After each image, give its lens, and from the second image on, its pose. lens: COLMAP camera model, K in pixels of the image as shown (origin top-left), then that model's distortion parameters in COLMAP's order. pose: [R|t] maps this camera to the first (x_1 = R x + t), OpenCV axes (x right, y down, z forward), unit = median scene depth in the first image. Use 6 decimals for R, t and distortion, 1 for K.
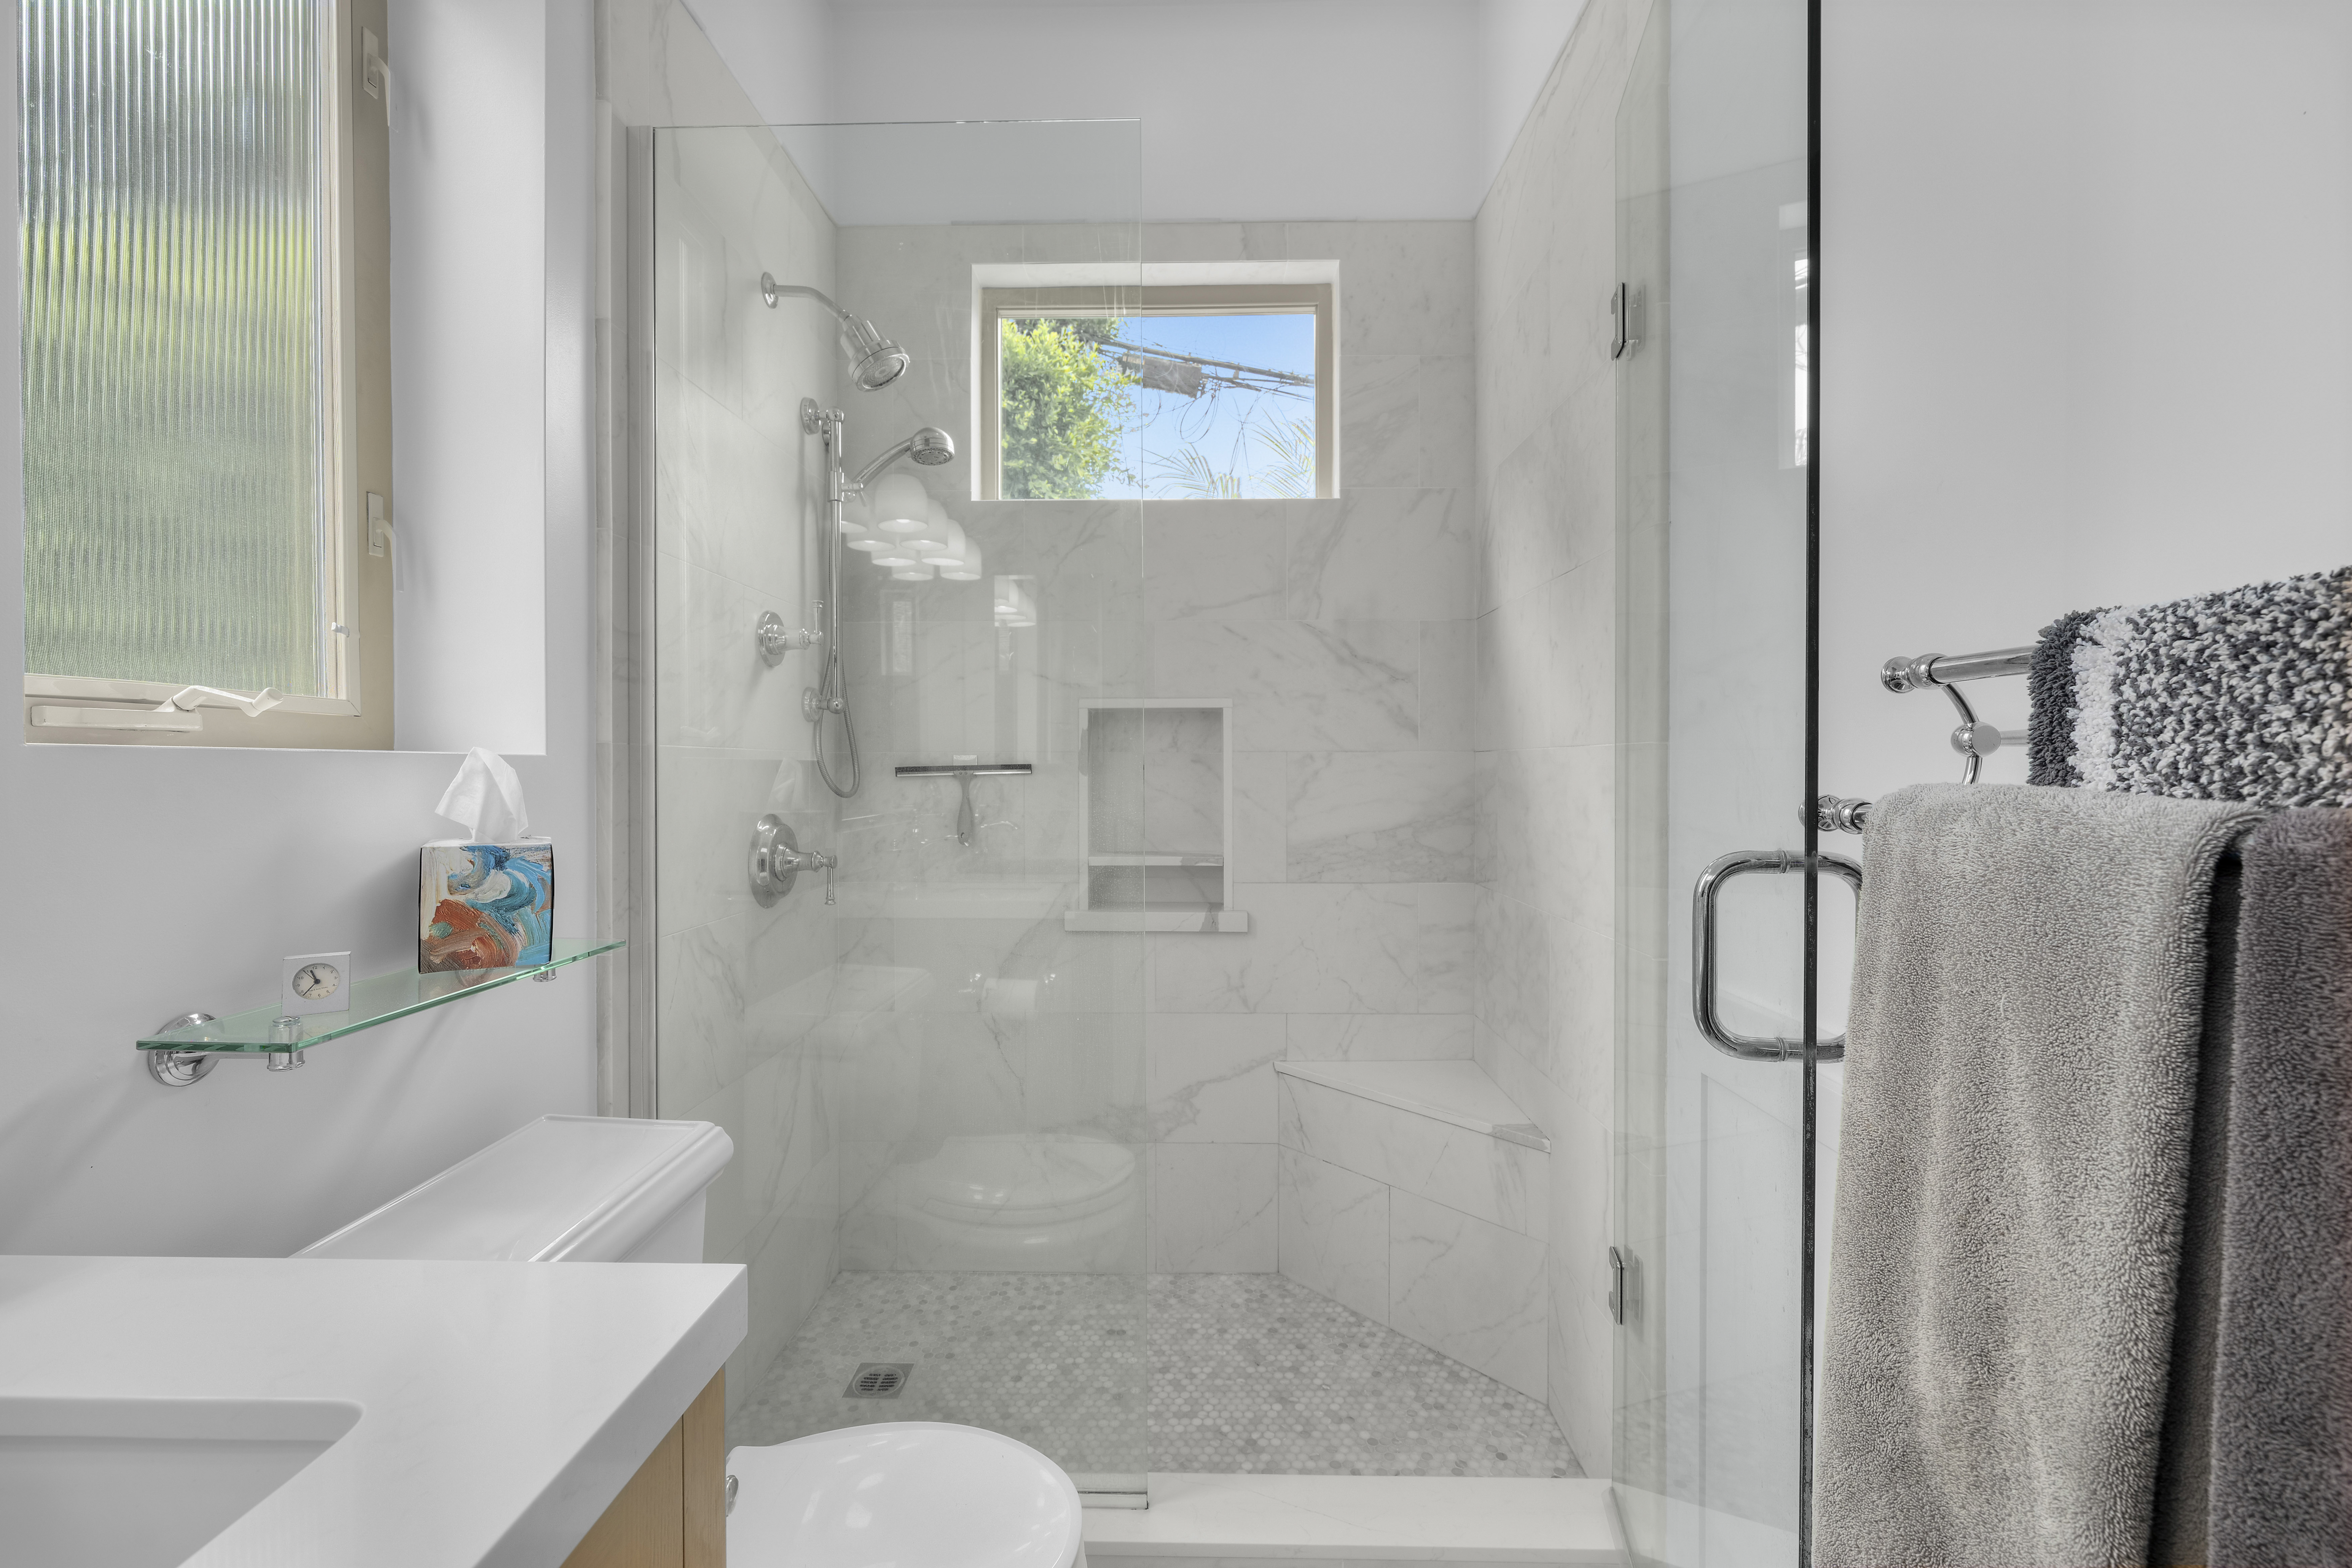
lens RADIAL K [[998.6, 0, 1183.5], [0, 998.6, 777.5], [0, 0, 1]] dist [-0.000279, -0.000354]
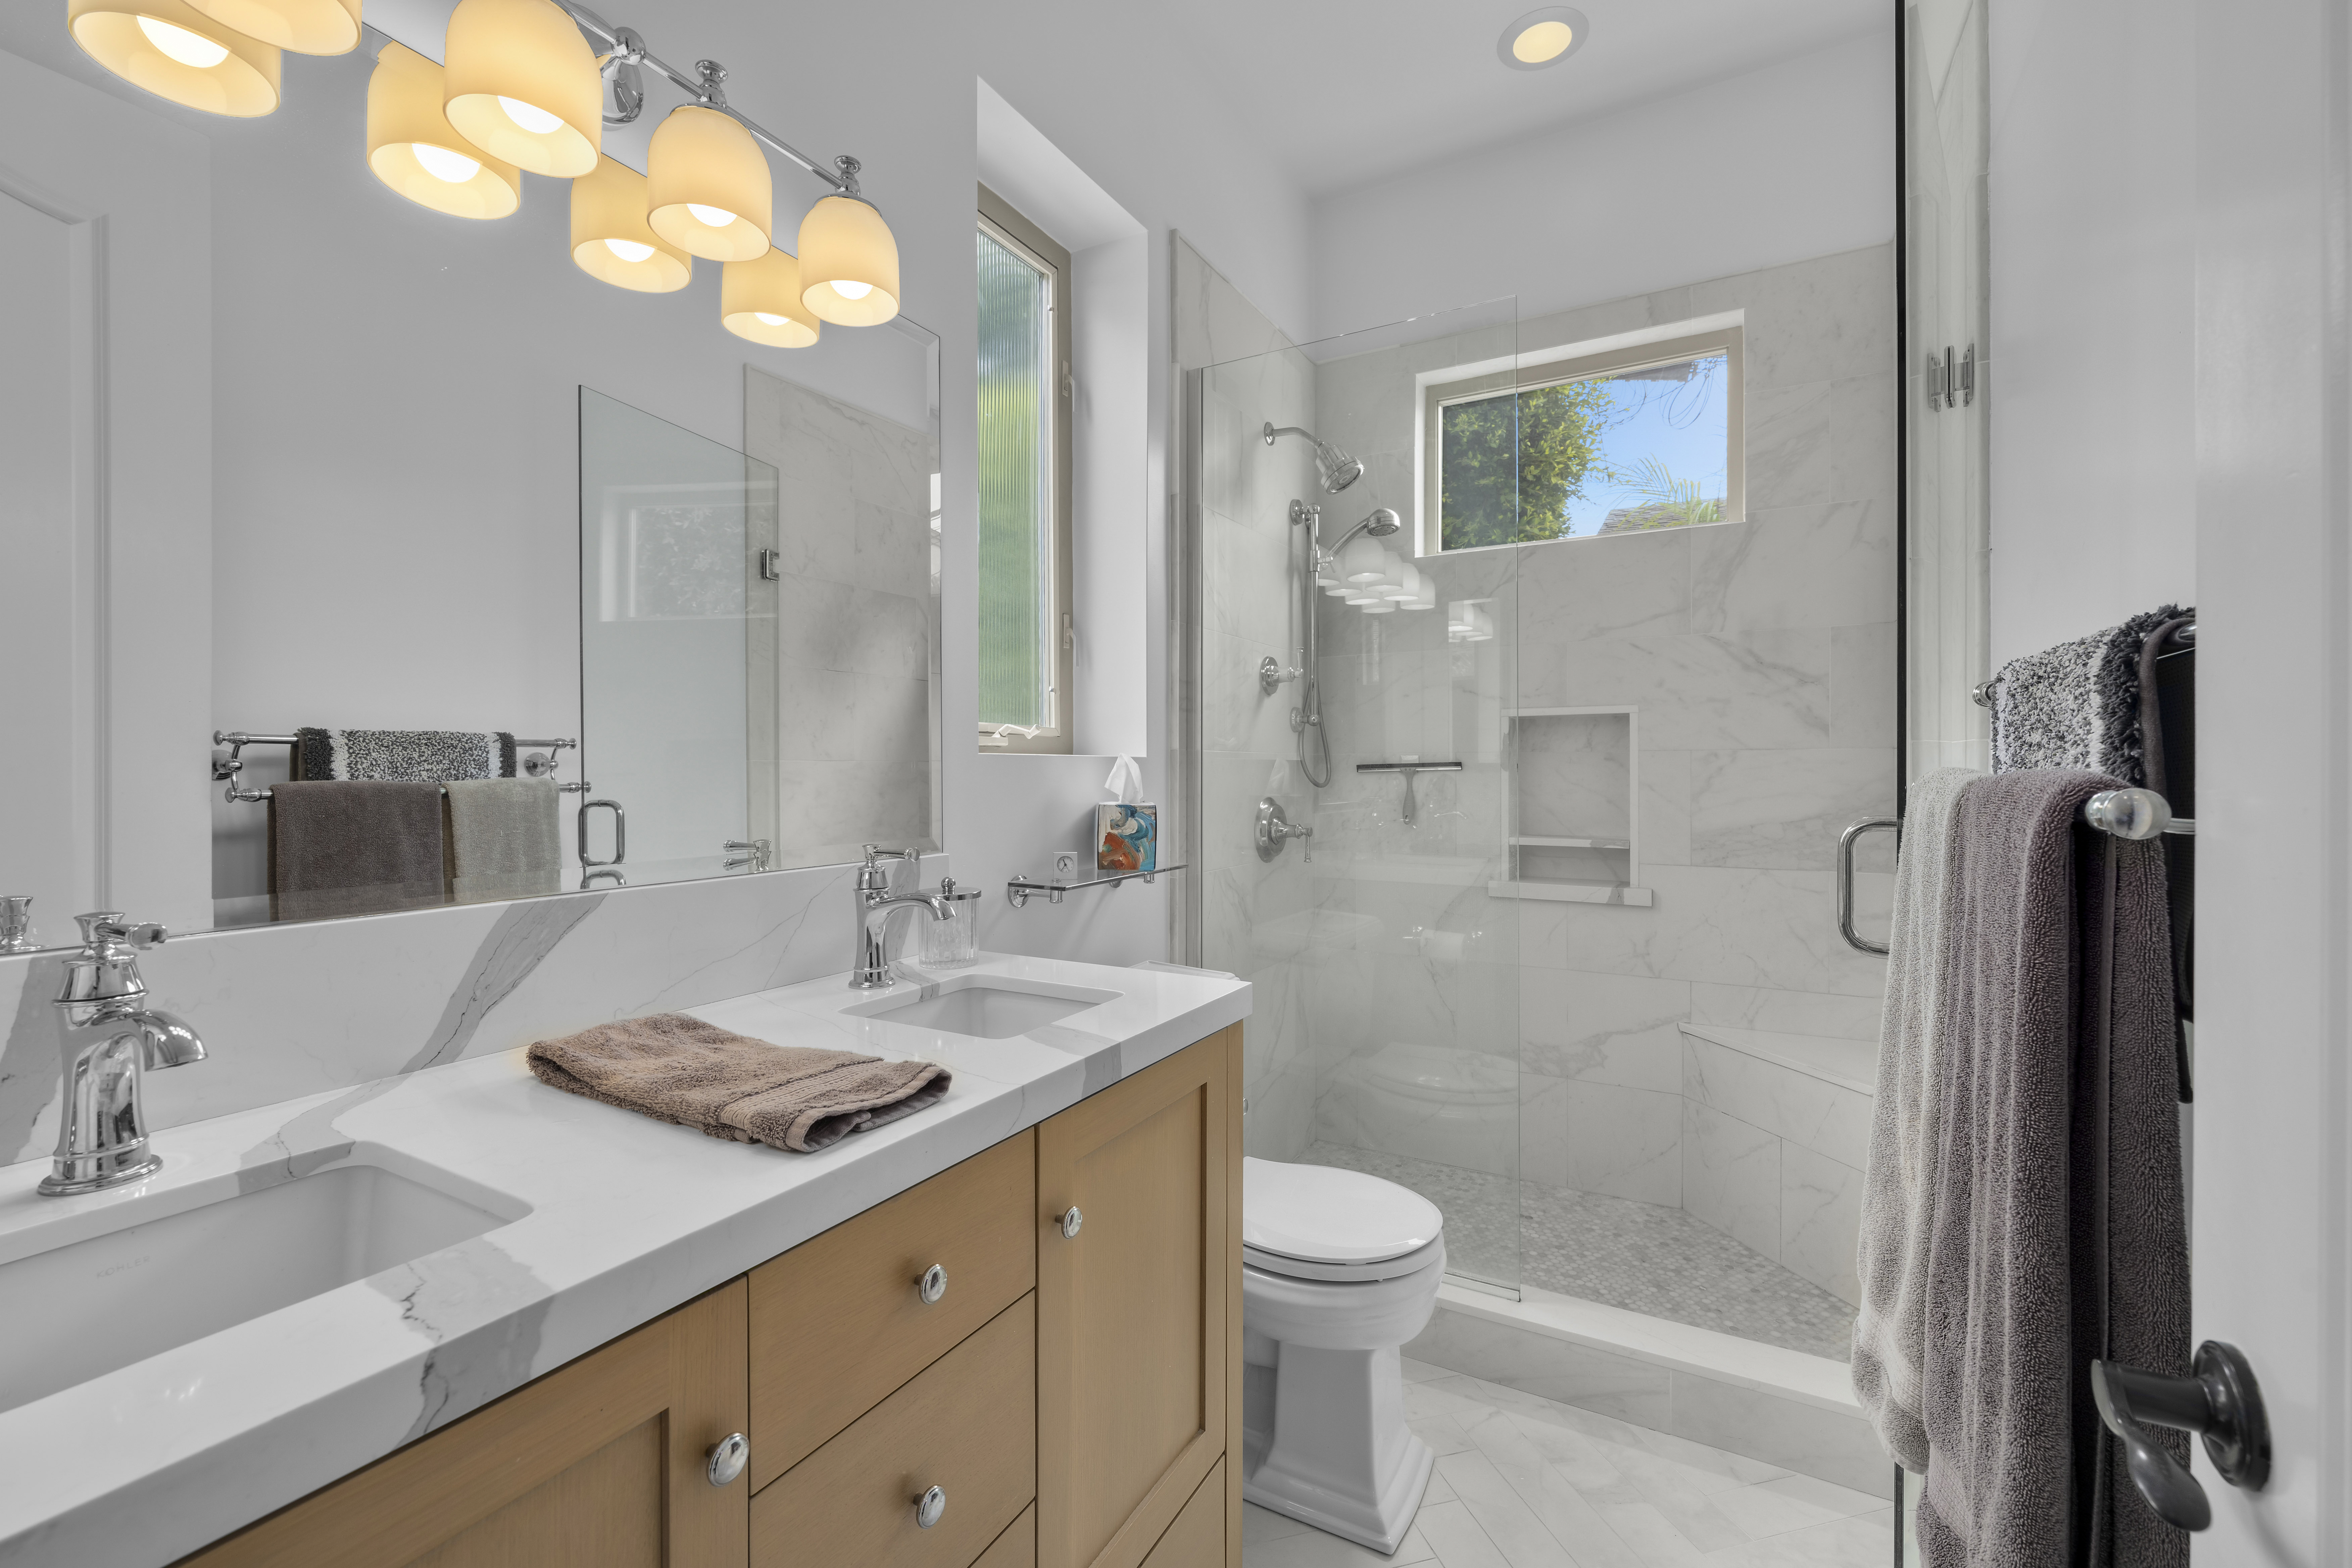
lens RADIAL K [[998.6, 0, 1172.4], [0, 998.6, 780.4], [0, 0, 1]] dist [-0.000279, -0.000354]
pose [[0.880540, 0.004145, -0.473954, 0.128646], [-0.003310, 0.999991, 0.002595, 0.007966], [0.473960, -0.000717, 0.880546, -0.293416]]
